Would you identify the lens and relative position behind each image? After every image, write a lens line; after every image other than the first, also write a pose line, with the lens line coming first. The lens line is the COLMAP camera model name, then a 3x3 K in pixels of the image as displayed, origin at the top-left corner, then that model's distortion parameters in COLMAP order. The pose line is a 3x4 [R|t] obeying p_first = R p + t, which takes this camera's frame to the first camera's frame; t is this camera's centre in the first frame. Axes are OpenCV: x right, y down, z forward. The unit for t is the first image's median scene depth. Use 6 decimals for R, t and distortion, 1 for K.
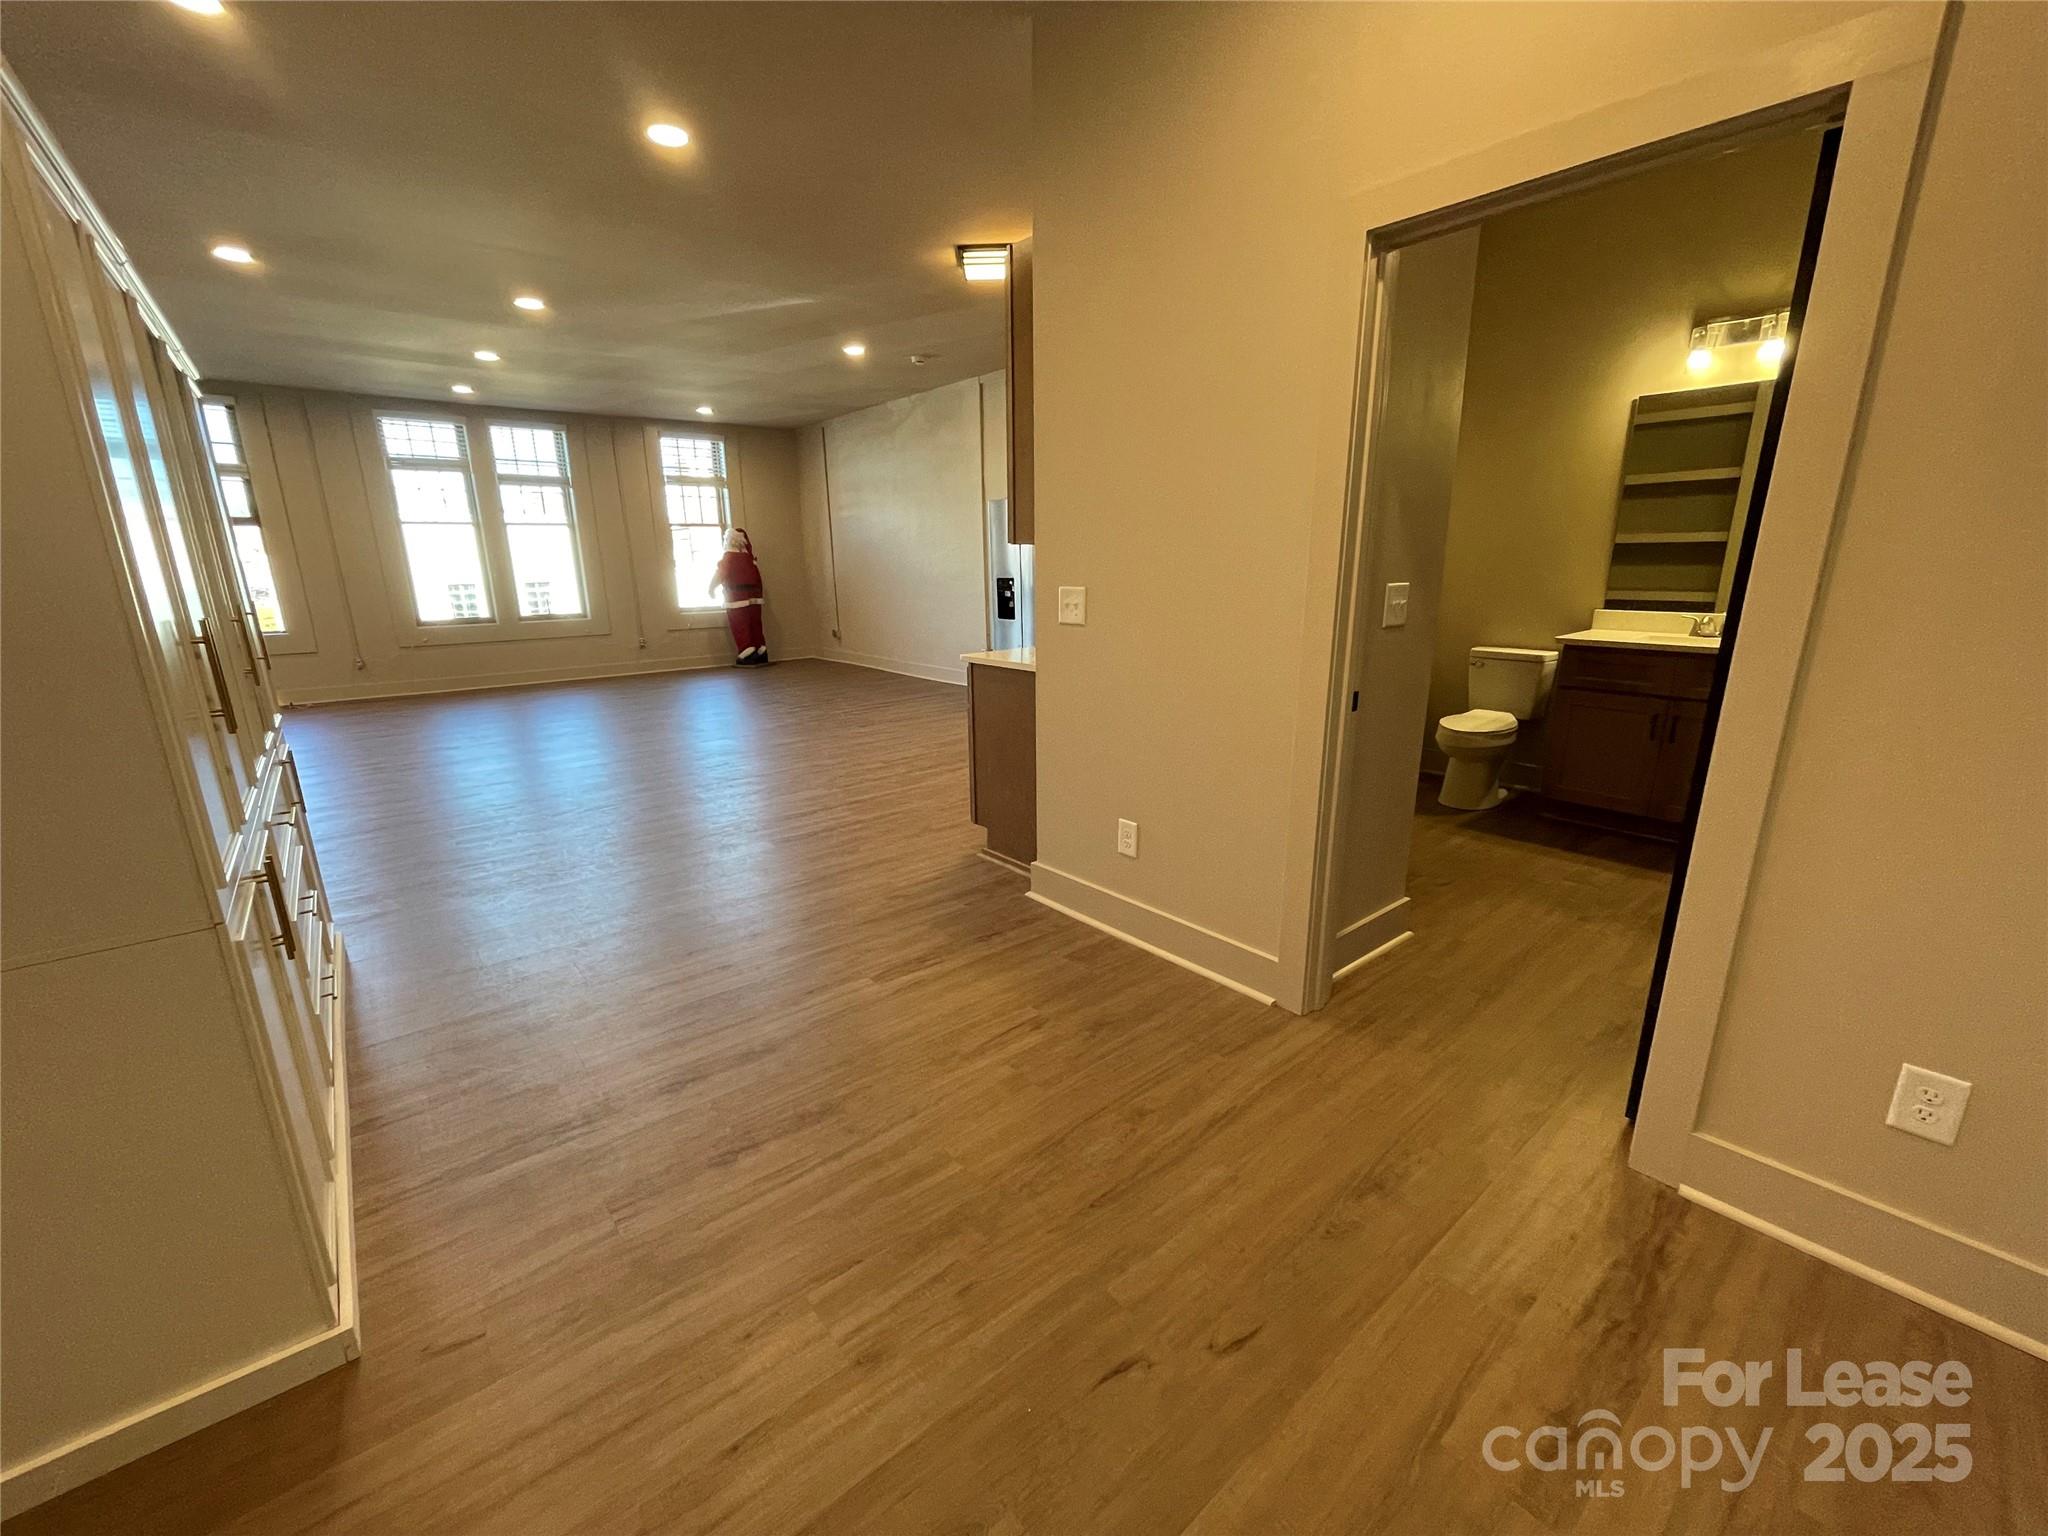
lens RADIAL K [[826.9, 0, 1021.4], [0, 826.9, 764.9], [0, 0, 1]] dist [-0.001941, 0.001262]
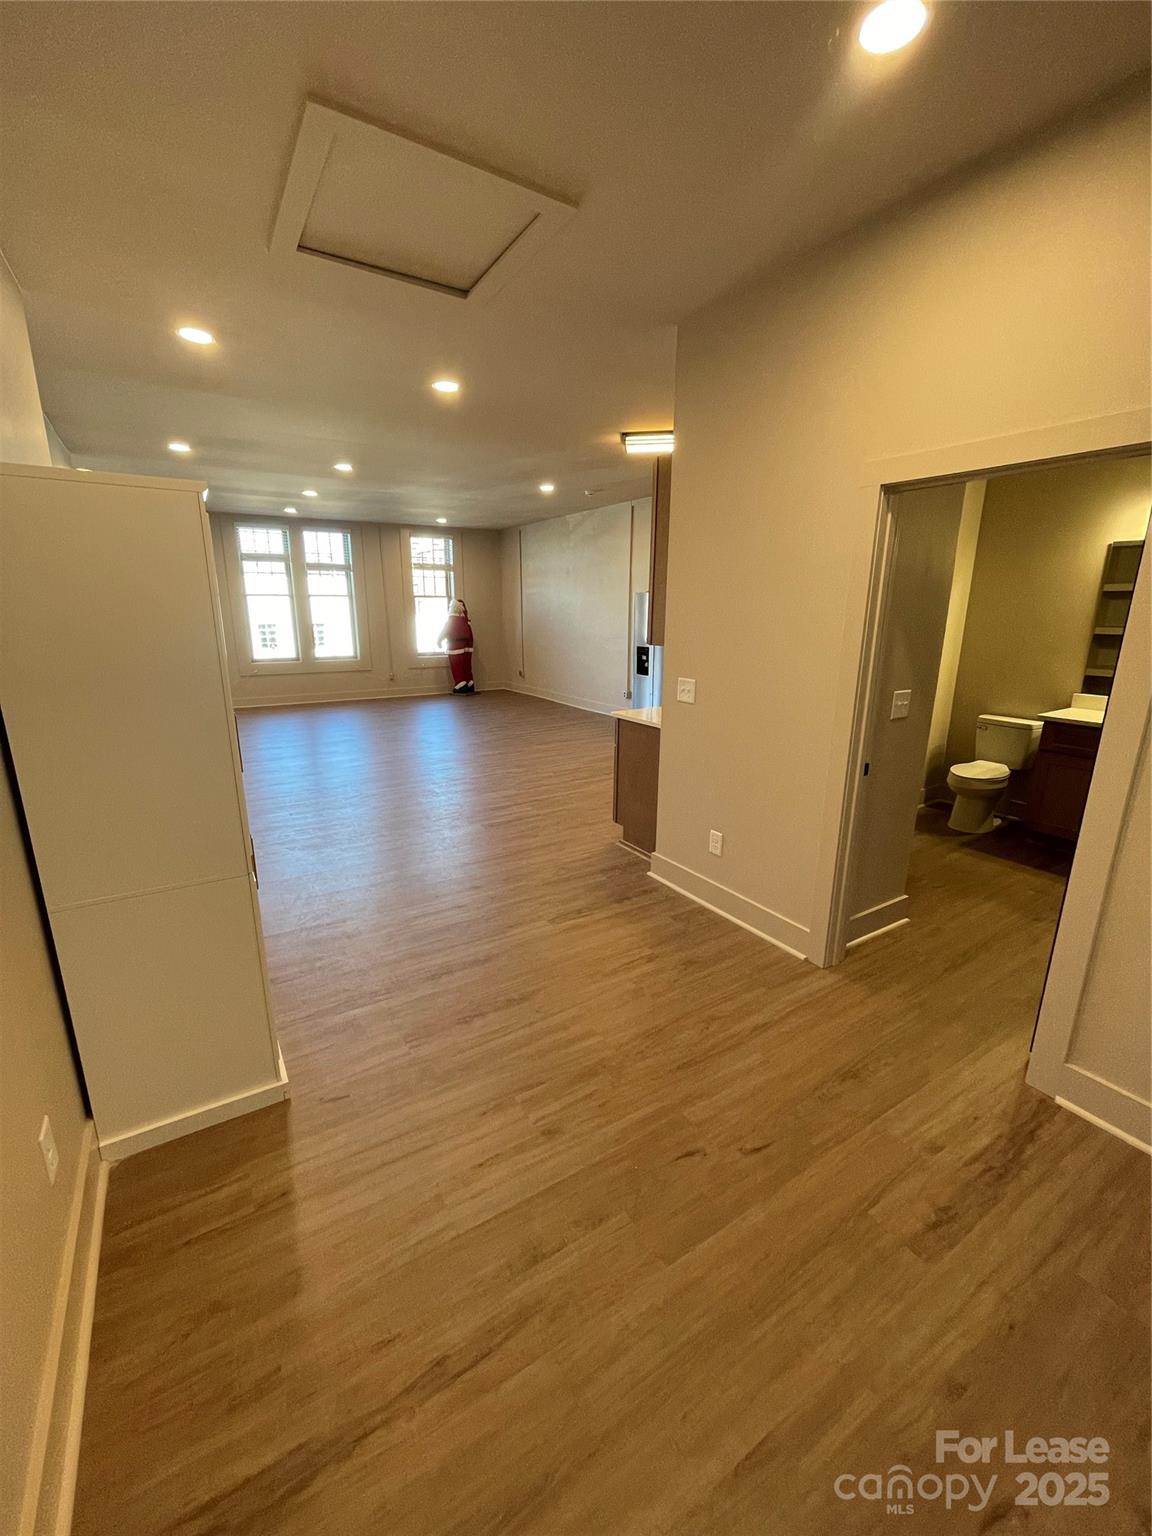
lens RADIAL K [[620.2, 0, 572.4], [0, 620.2, 759.4], [0, 0, 1]] dist [-0.001941, 0.001262]
pose [[0.991490, 0.048654, -0.120753, -0.003844], [-0.049162, 0.998790, -0.001230, -0.052003], [0.120547, 0.007156, 0.992682, -0.175750]]
